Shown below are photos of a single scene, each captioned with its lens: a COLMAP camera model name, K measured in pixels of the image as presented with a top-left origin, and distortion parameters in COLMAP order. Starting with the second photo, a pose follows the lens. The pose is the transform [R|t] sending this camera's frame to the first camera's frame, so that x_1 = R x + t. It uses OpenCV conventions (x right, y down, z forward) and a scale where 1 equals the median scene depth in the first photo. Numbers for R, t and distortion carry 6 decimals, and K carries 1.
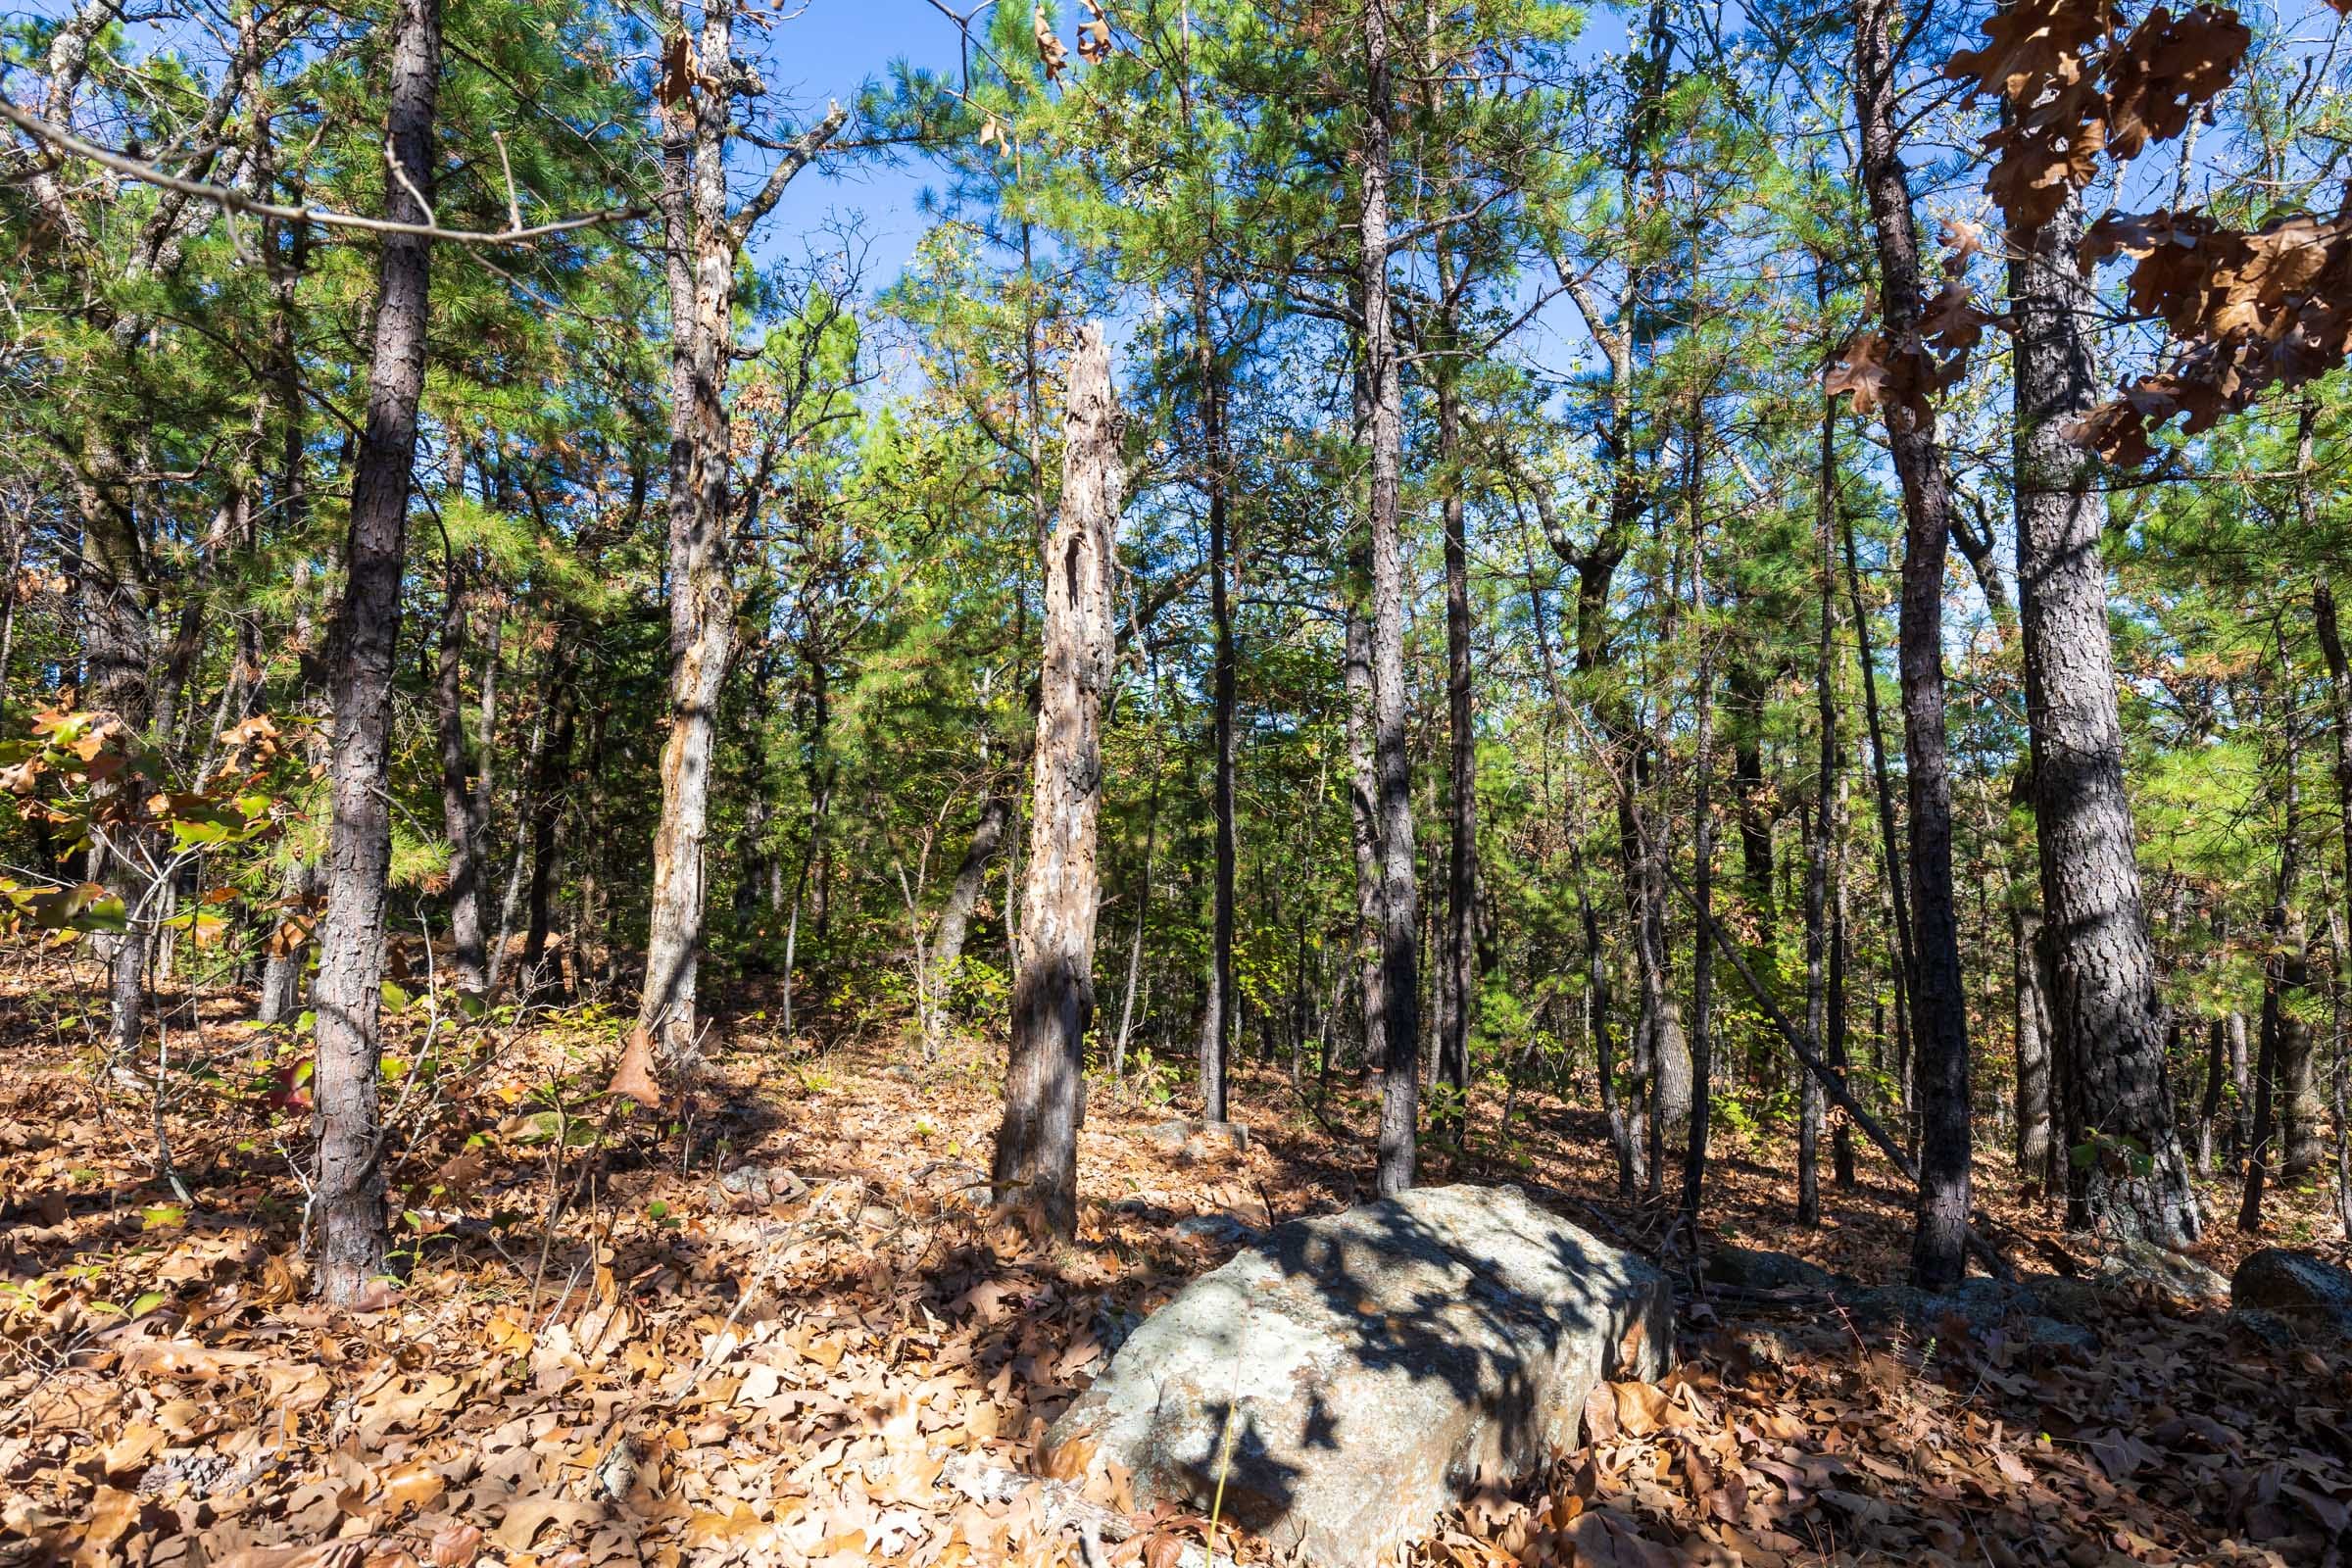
lens RADIAL K [[1385.7, 0, 1176.0], [0, 1385.7, 784.0], [0, 0, 1]] dist [-0.005614, -0.000999]
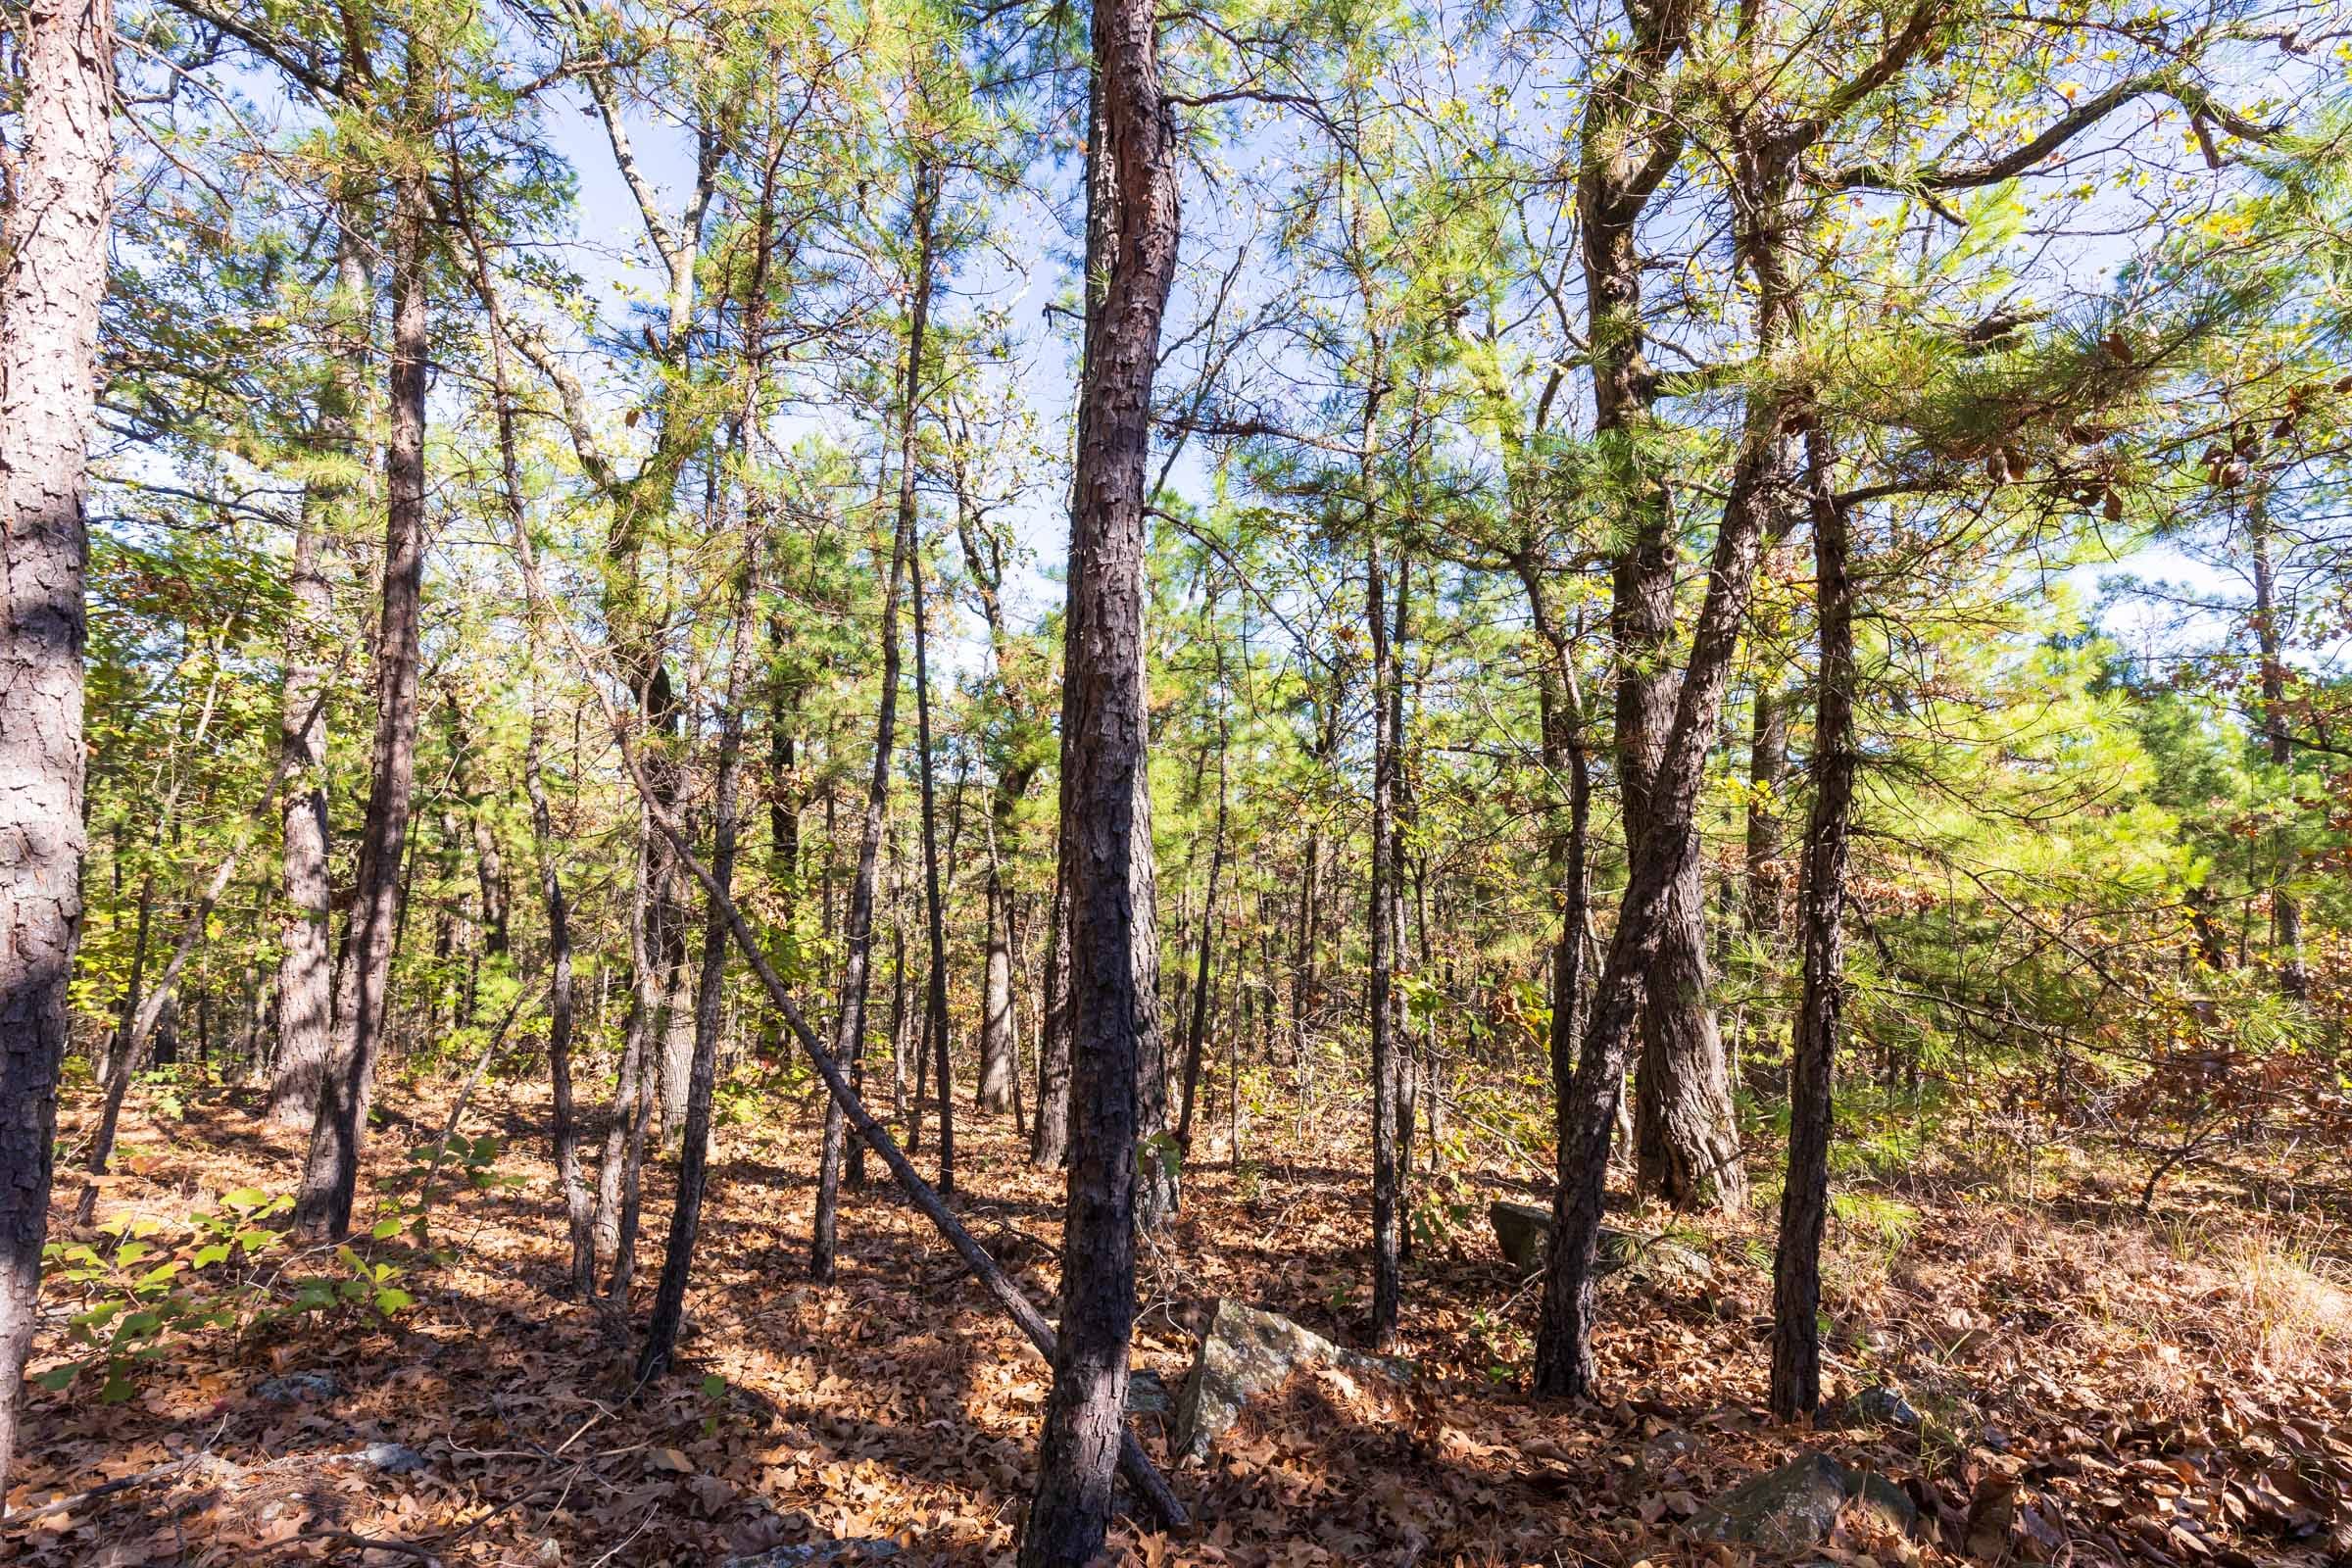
lens RADIAL K [[1051.8, 0, 1176.0], [0, 1051.8, 784.0], [0, 0, 1]] dist [-0.001335, -0.000305]
pose [[0.725977, 0.068426, 0.684307, 0.095117], [-0.063541, 0.997455, -0.032330, 0.020130], [-0.684778, -0.020011, 0.728477, 0.239608]]
